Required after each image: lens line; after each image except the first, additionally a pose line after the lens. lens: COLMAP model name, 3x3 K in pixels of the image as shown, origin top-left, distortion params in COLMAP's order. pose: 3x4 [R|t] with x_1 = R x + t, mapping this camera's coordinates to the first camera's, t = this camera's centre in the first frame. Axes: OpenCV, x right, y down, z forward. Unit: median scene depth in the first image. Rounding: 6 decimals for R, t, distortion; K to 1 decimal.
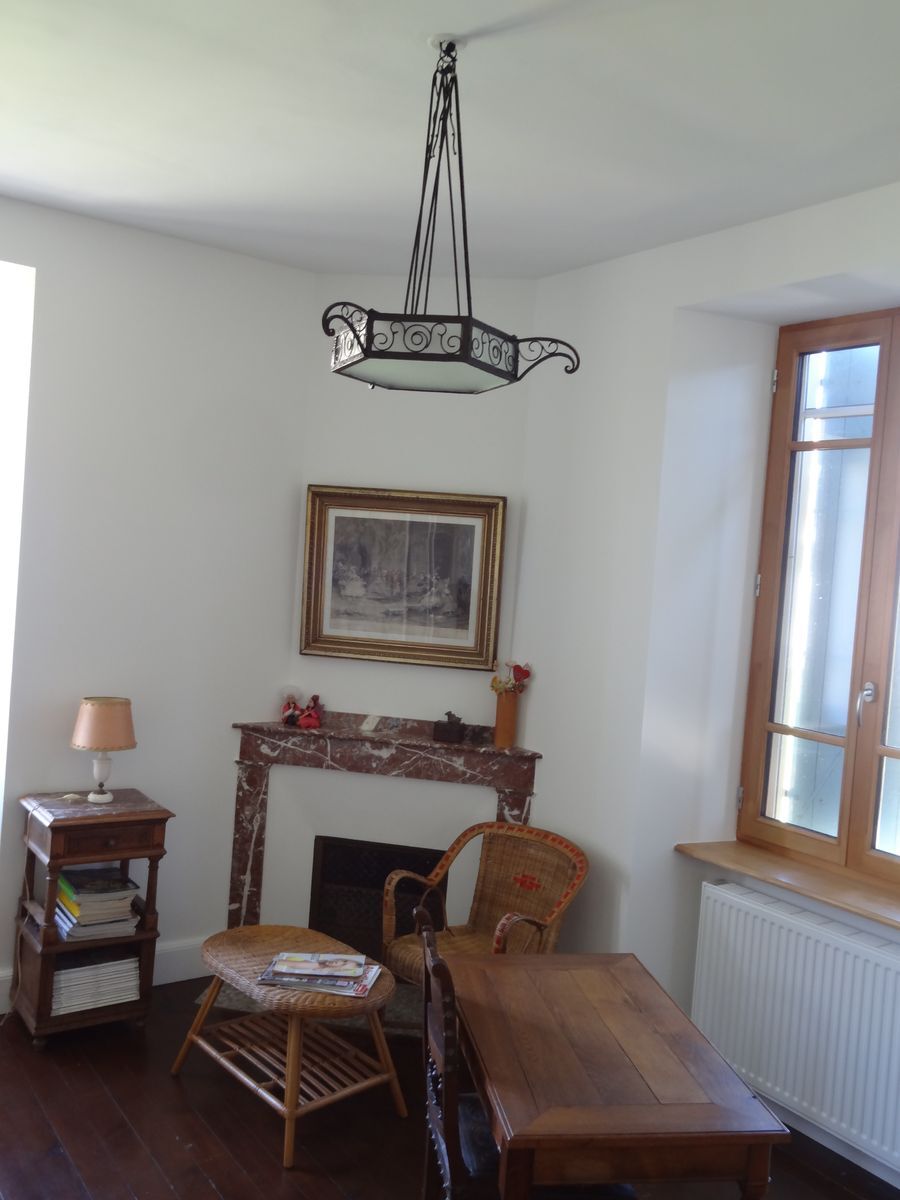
lens RADIAL K [[1046.7, 0, 449.8], [0, 1046.7, 598.7], [0, 0, 1]] dist [0.011172, 0.008445]
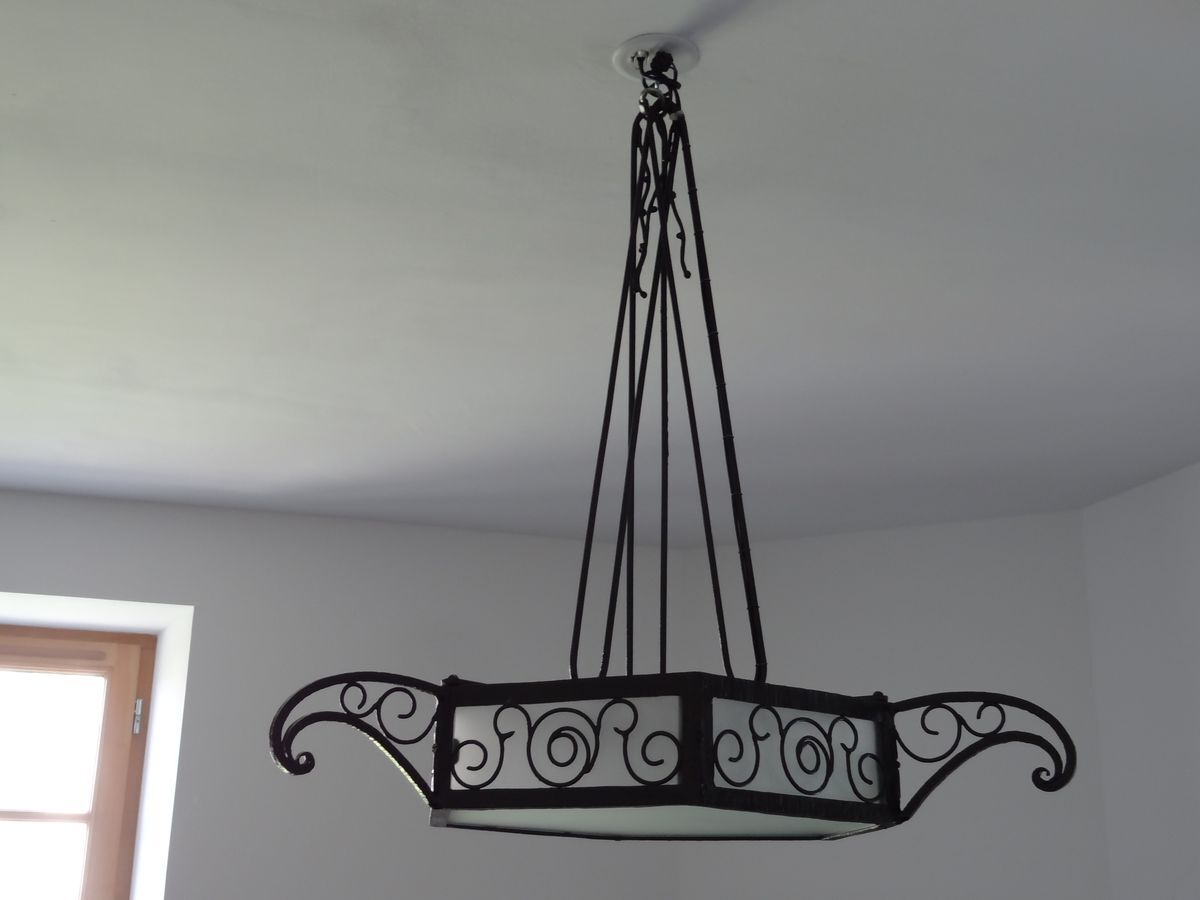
lens RADIAL K [[1449.1, 0, 591.3], [0, 1449.1, 470.3], [0, 0, 1]] dist [-0.009917, 0.000000]
pose [[0.944243, -0.141482, -0.297300, 0.128896], [0.033760, 0.939811, -0.340022, -0.158785], [0.327513, 0.311026, 0.892187, 0.501946]]
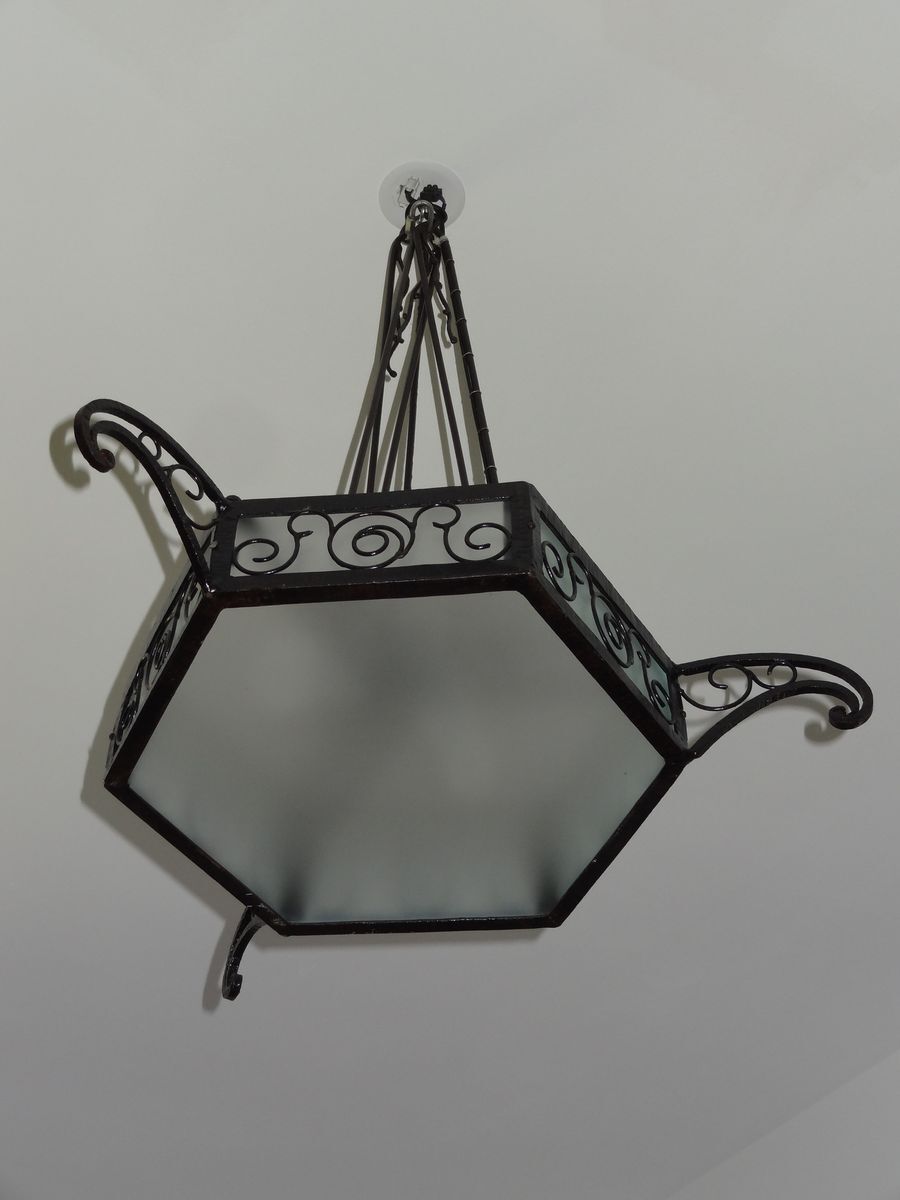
lens RADIAL K [[2088.6, 0, 456.1], [0, 2088.6, 616.3], [0, 0, 1]] dist [-0.043520, 0.000000]
pose [[0.998534, -0.038892, 0.037643, -0.028181], [0.054031, 0.675082, -0.735762, 0.227203], [0.003204, 0.736717, 0.676194, 0.545560]]
